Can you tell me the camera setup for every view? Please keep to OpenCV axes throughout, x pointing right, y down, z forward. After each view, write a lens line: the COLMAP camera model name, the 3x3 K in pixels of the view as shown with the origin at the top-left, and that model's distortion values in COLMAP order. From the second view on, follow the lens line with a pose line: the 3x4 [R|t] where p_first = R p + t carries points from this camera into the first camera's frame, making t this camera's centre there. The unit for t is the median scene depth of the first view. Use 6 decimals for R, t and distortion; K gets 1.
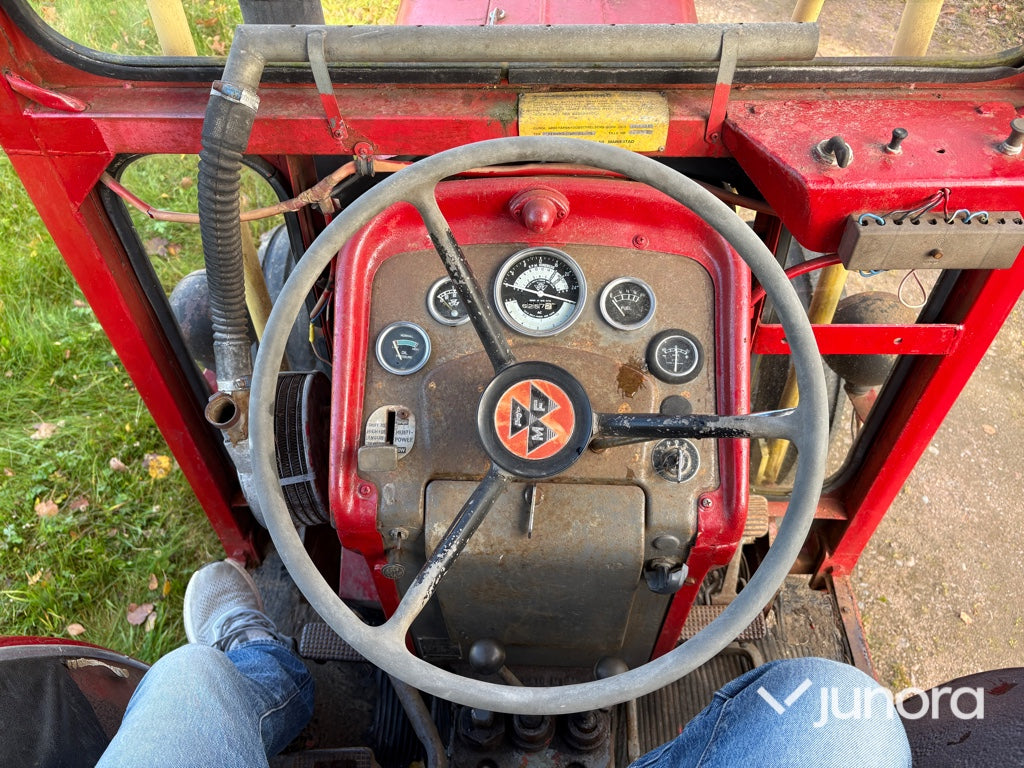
lens RADIAL K [[781.4, 0, 508.8], [0, 781.4, 380.0], [0, 0, 1]] dist [0.022649, -0.024485]
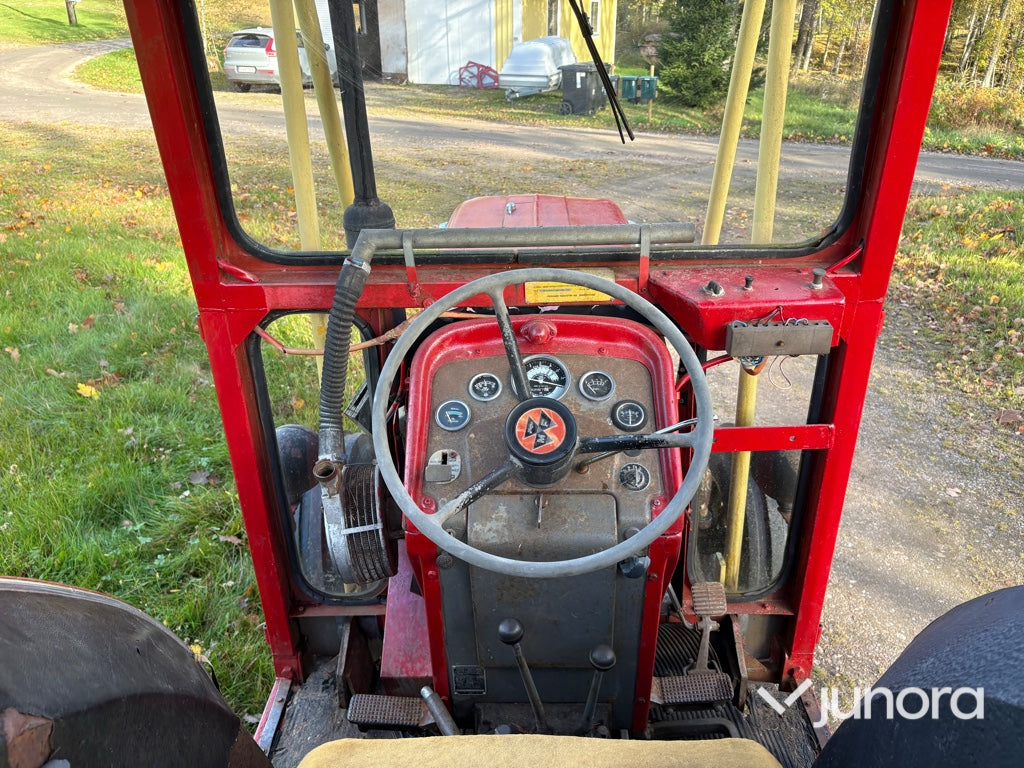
lens RADIAL K [[781.4, 0, 508.8], [0, 781.4, 380.0], [0, 0, 1]] dist [0.022649, -0.024485]
pose [[0.999830, -0.013068, 0.013032, -0.044032], [0.016898, 0.932127, -0.361738, 0.449780], [-0.007420, 0.361897, 0.932189, -0.453169]]
